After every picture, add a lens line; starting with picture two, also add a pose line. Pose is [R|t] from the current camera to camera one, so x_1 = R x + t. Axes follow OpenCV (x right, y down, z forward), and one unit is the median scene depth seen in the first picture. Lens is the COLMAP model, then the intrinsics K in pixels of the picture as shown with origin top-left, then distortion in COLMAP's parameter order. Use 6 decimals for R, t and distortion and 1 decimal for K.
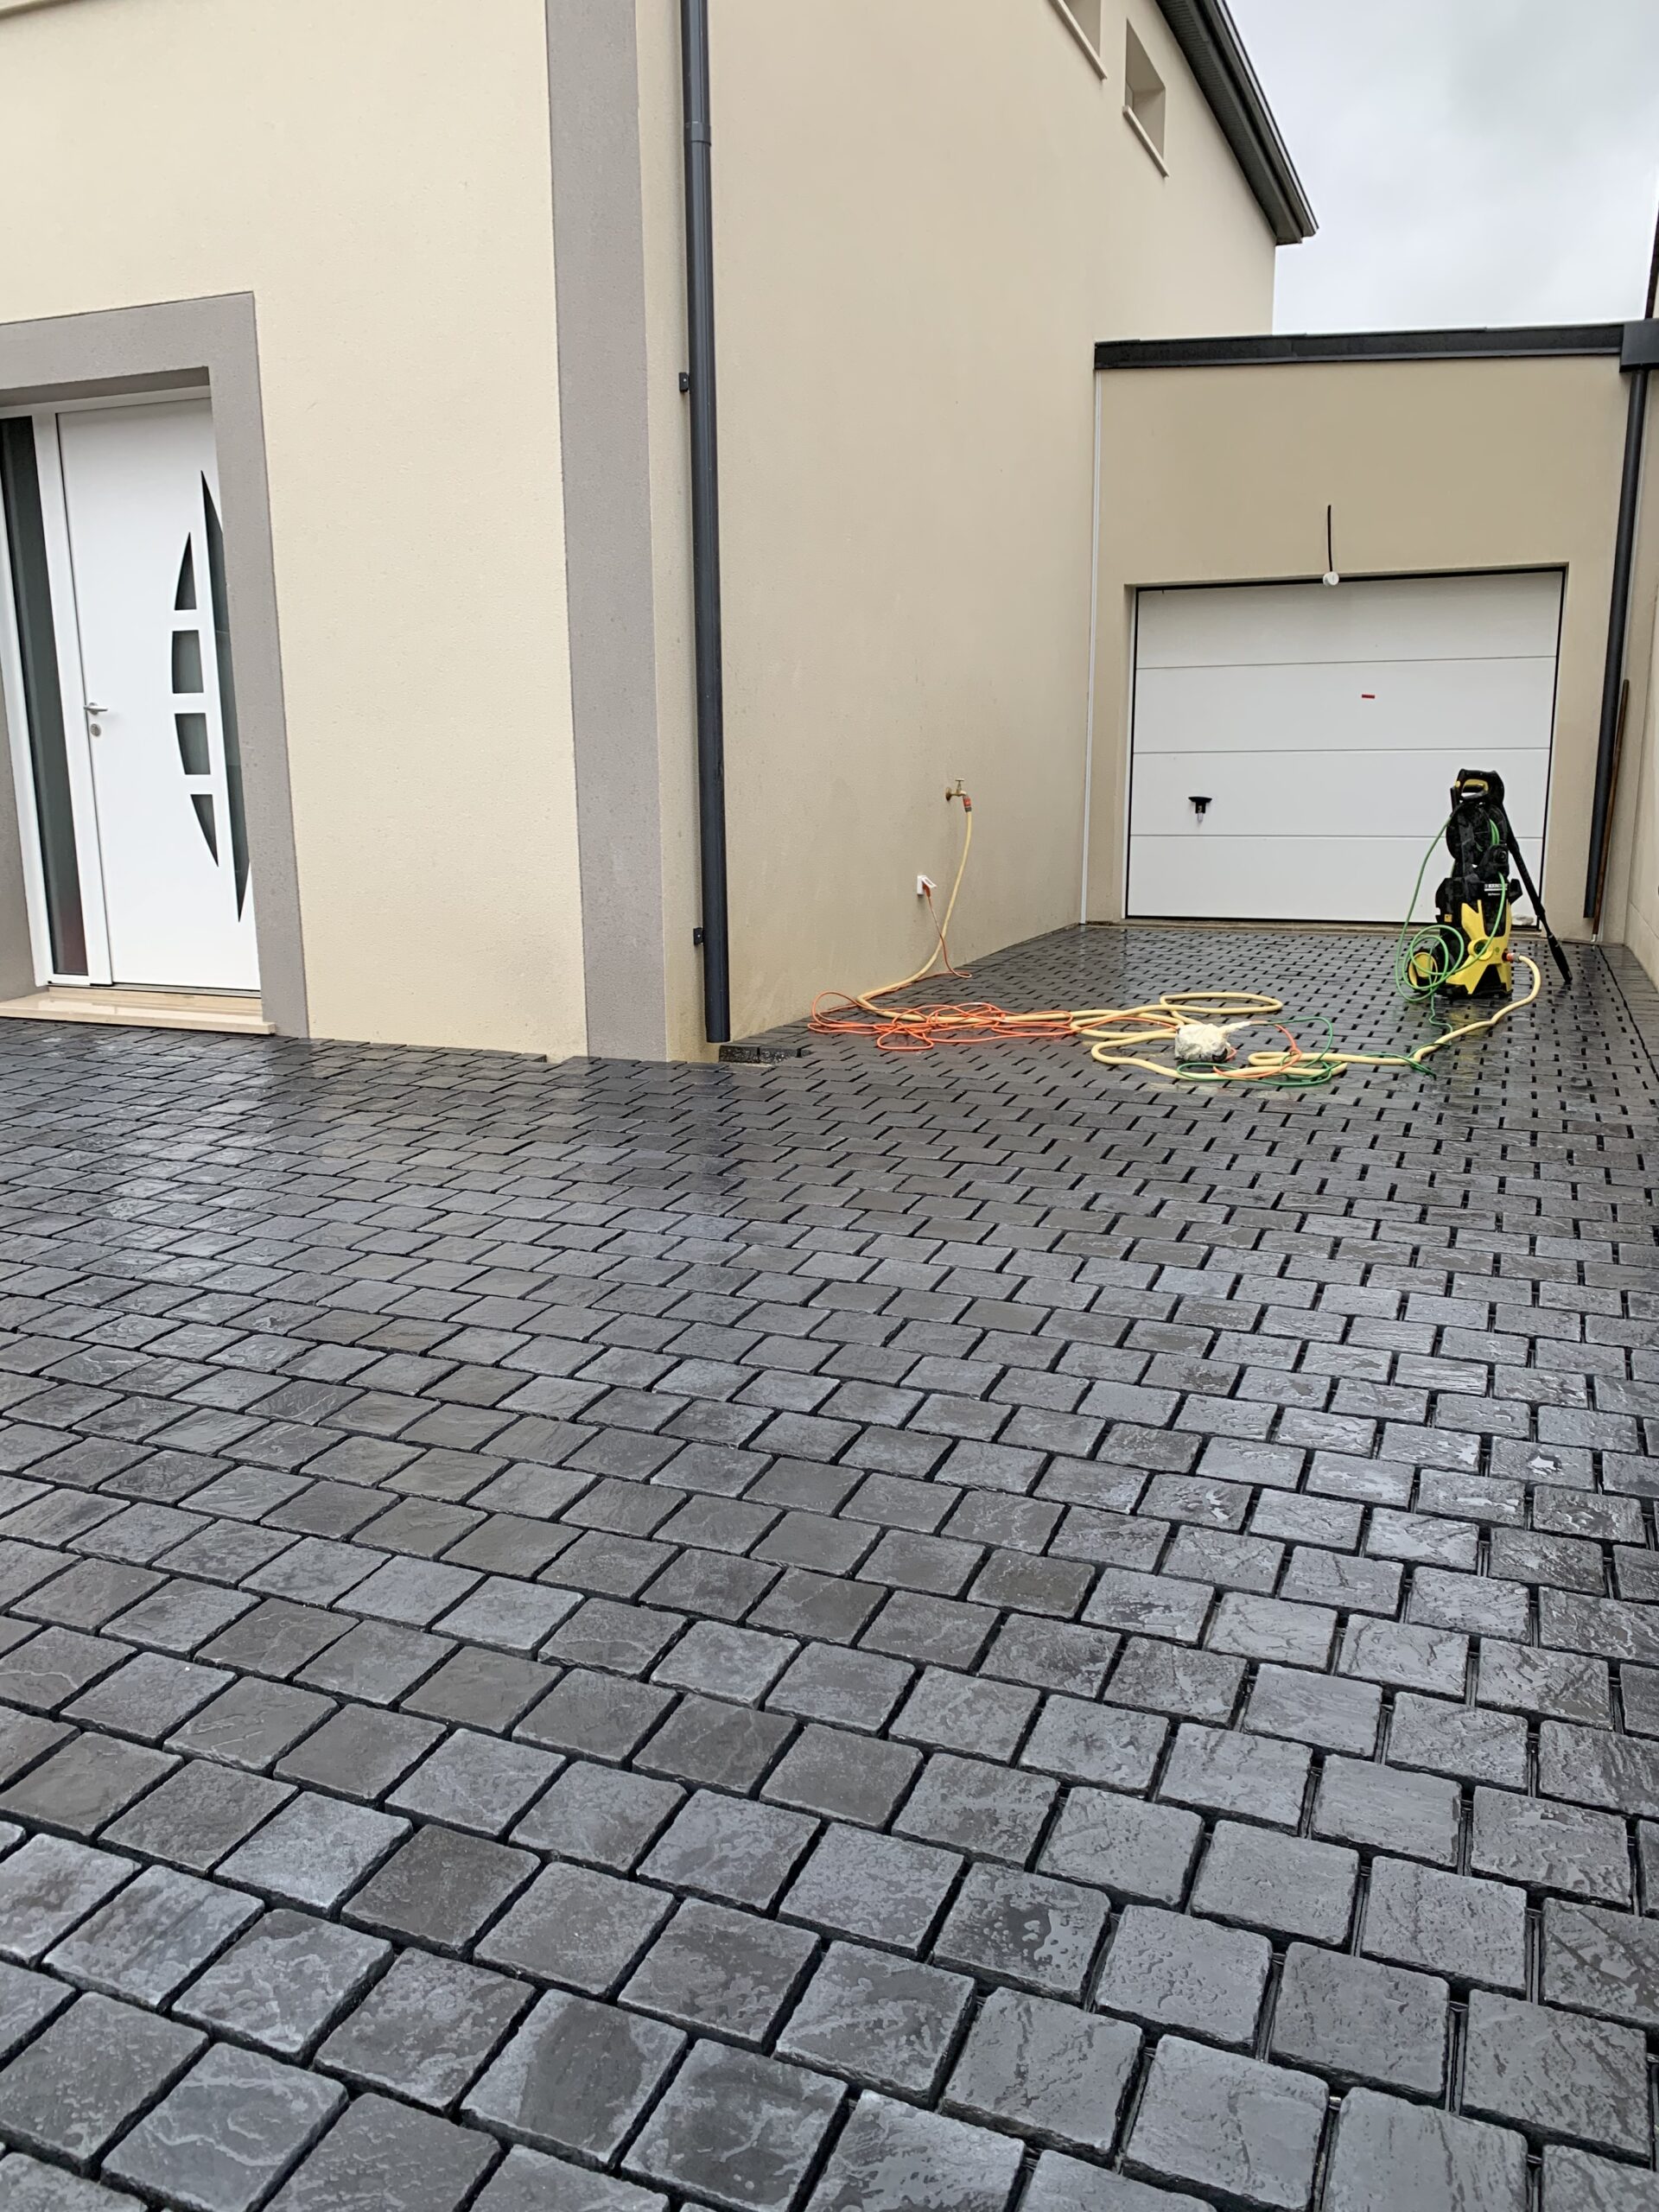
lens RADIAL K [[1679.8, 0, 829.5], [0, 1679.8, 1106.0], [0, 0, 1]] dist [0.008569, 0.000670]
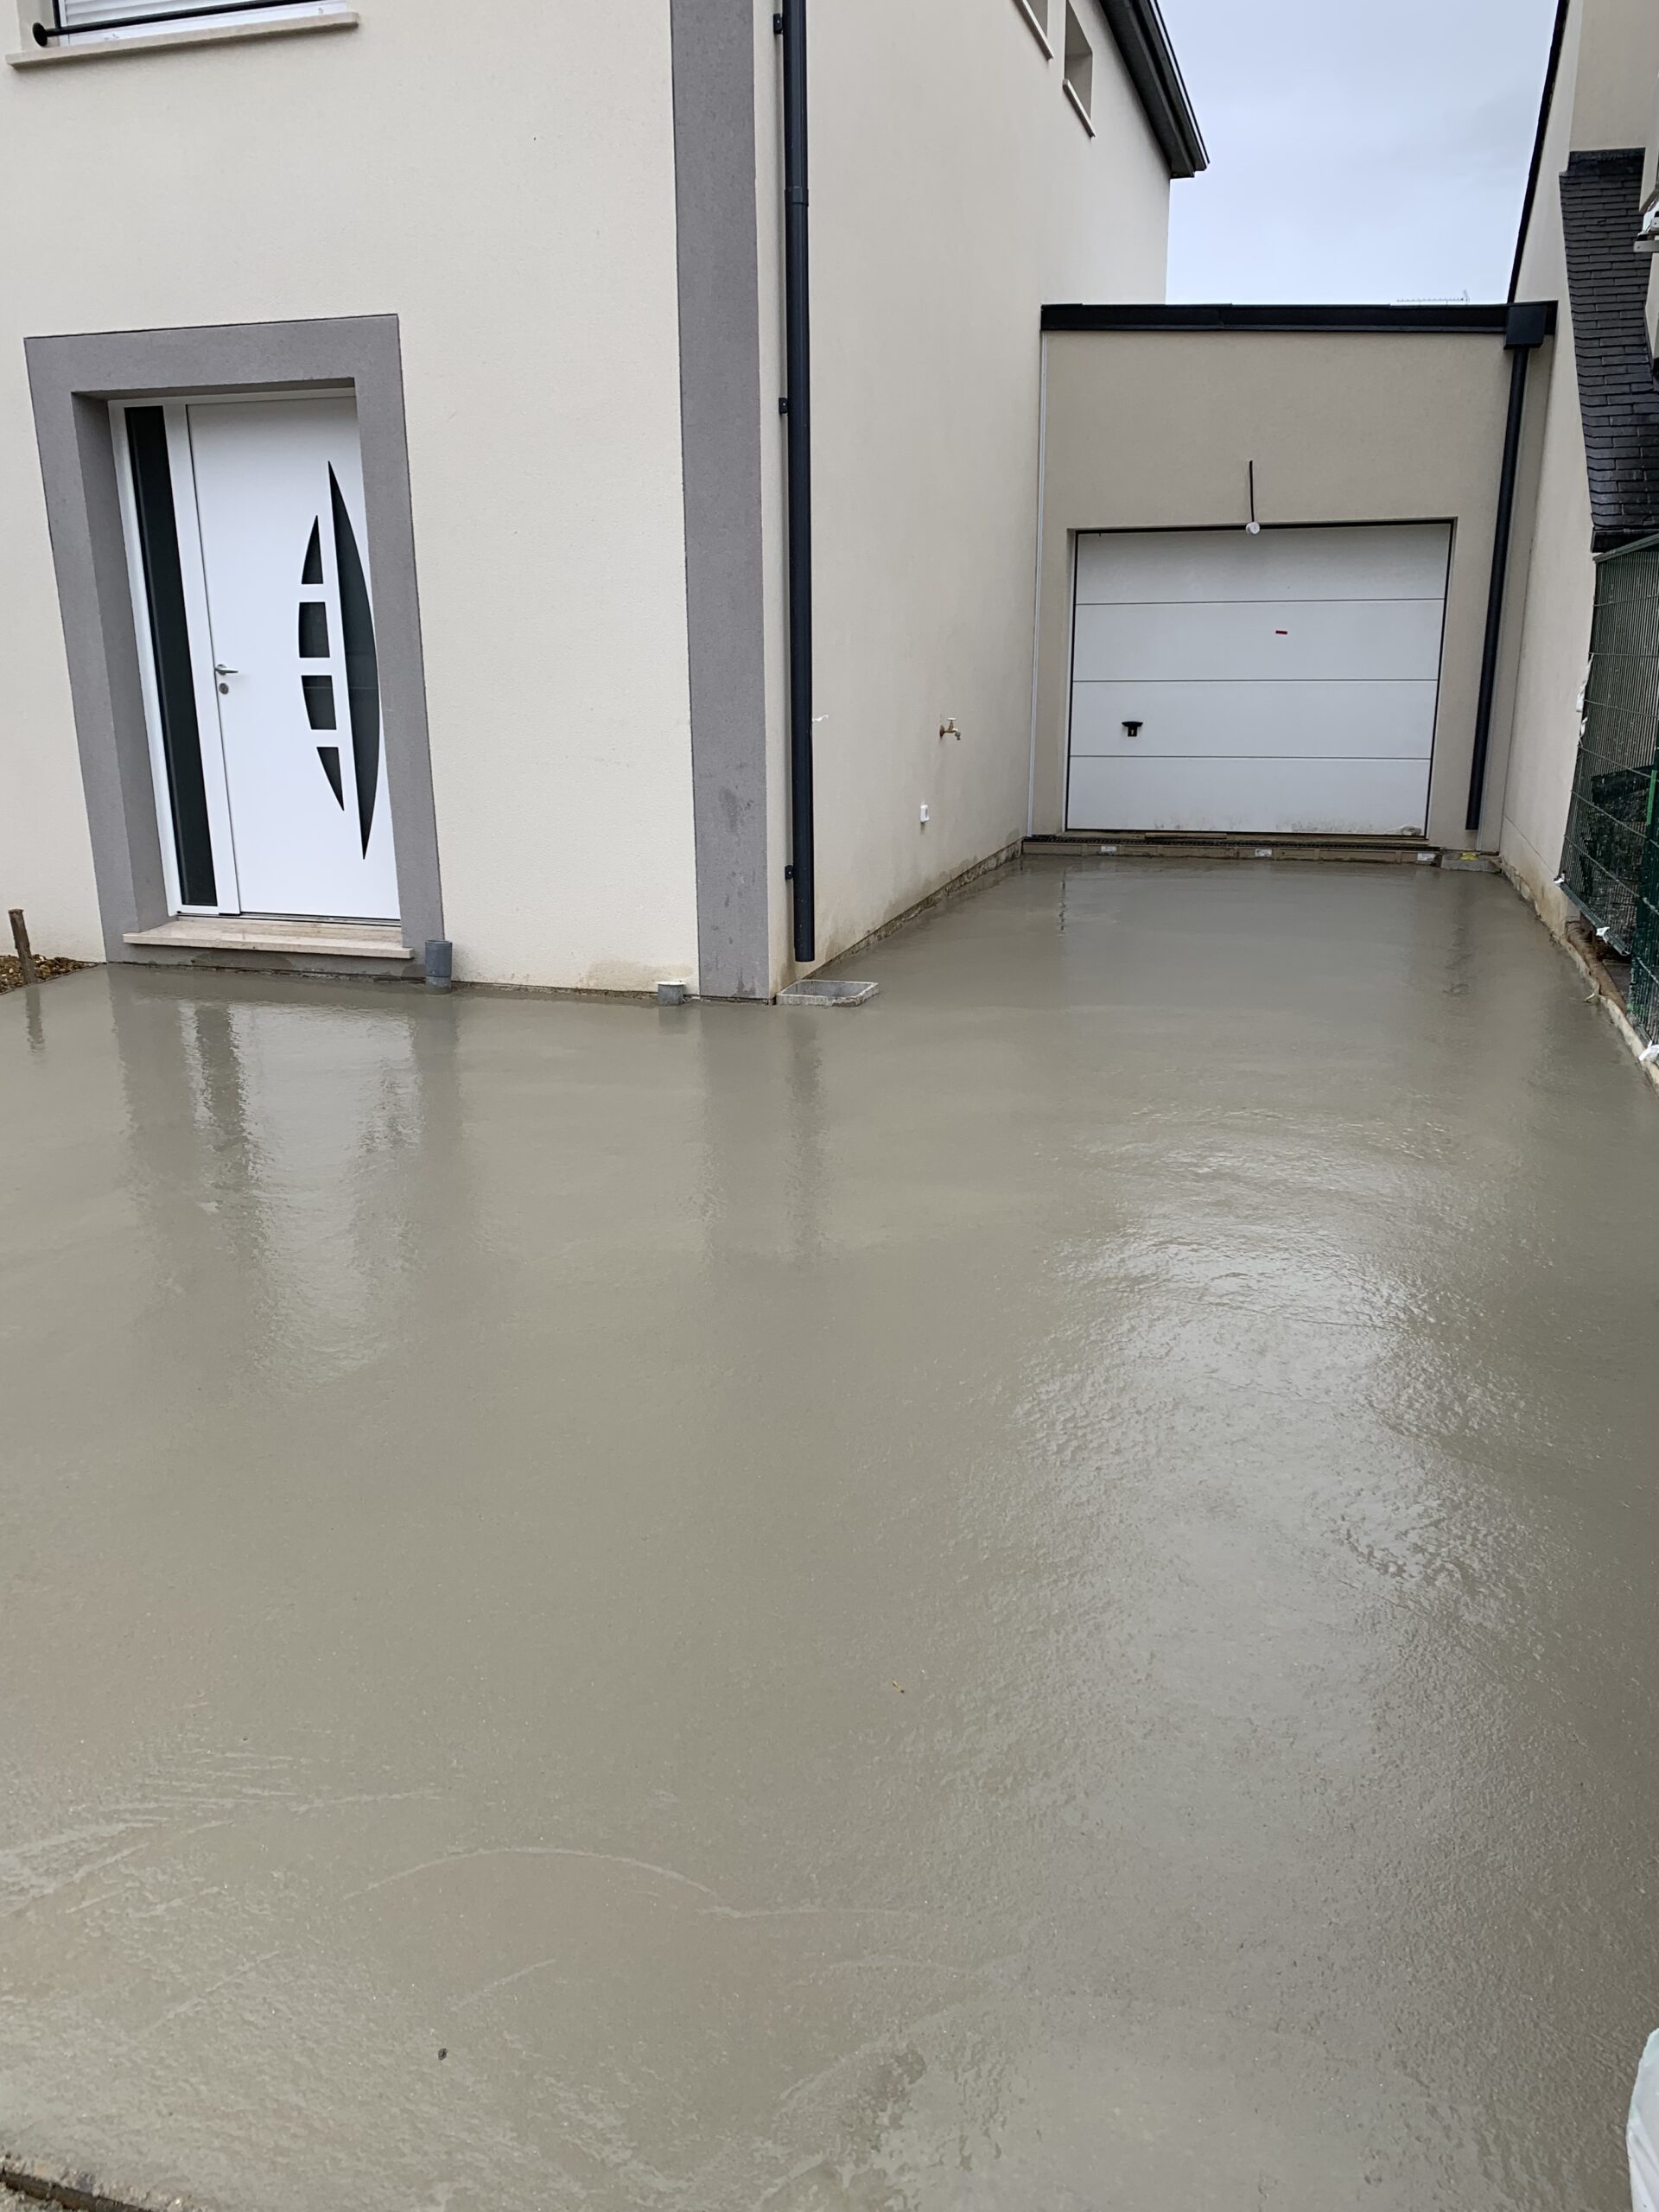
lens RADIAL K [[1679.8, 0, 829.5], [0, 1679.8, 1106.0], [0, 0, 1]] dist [0.008569, 0.000670]
pose [[0.995827, -0.022569, 0.088422, -0.131678], [0.016584, 0.997558, 0.067847, -0.013153], [-0.089737, -0.066098, 0.993770, -0.168763]]
